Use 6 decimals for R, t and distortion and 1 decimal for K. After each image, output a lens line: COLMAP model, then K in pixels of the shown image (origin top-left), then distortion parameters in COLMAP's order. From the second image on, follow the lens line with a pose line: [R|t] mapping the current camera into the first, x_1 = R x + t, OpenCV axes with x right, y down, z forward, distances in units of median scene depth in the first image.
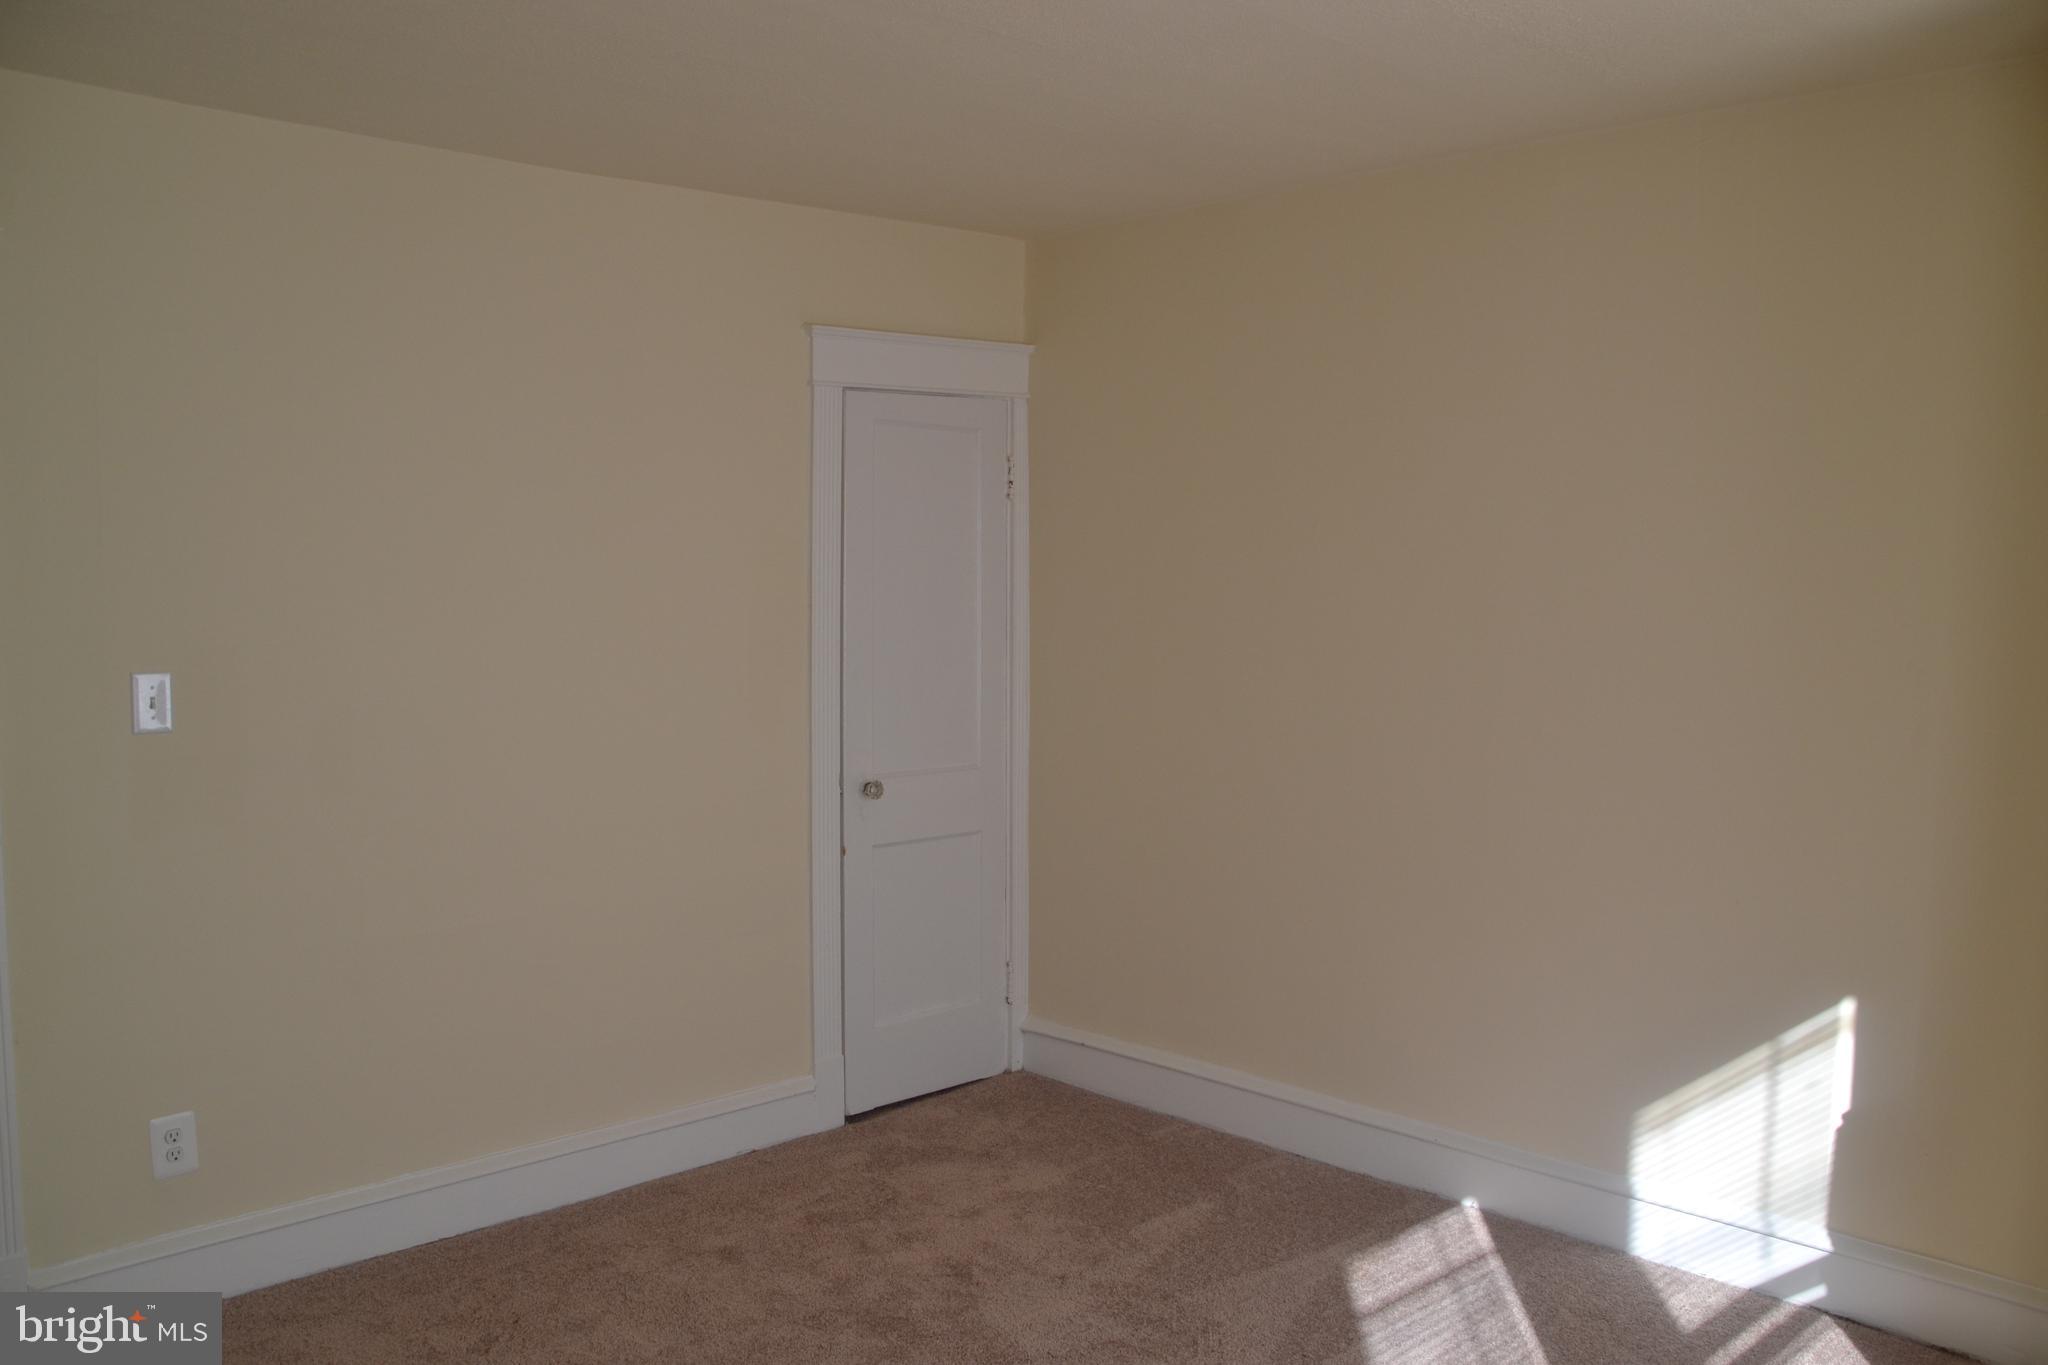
lens RADIAL K [[1631.4, 0, 1013.0], [0, 1631.4, 692.8], [0, 0, 1]] dist [-0.149871, 0.097499]
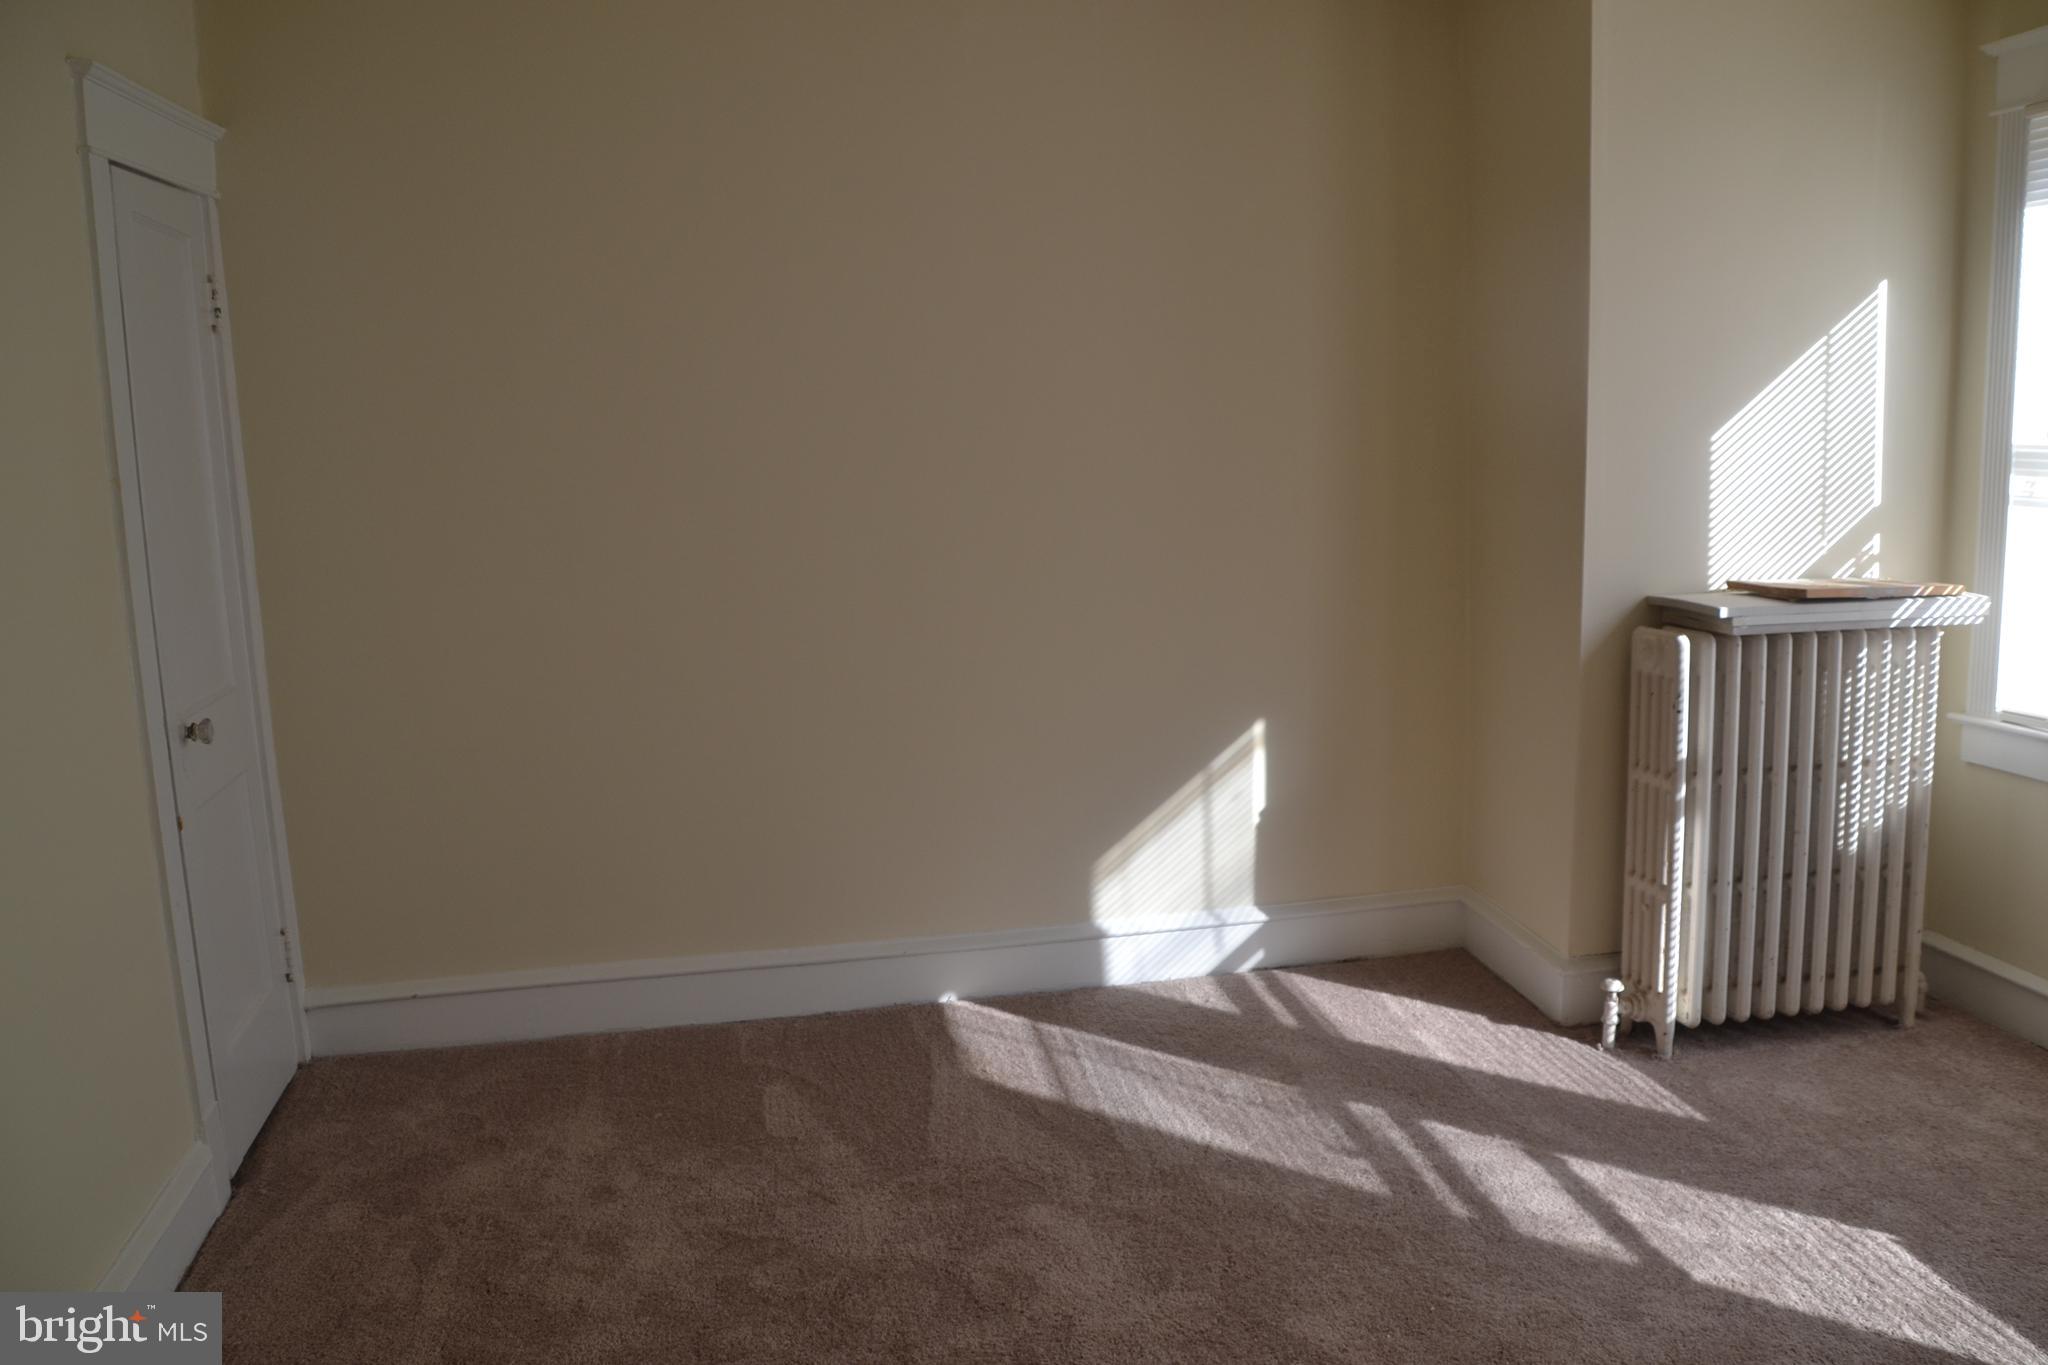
lens RADIAL K [[1631.4, 0, 1022.5], [0, 1631.4, 681.9], [0, 0, 1]] dist [-0.149871, 0.097499]
pose [[0.553294, -0.164460, 0.816590, -0.601355], [0.101061, 0.986328, 0.130169, -0.022838], [-0.826833, 0.010504, 0.562349, 0.404813]]
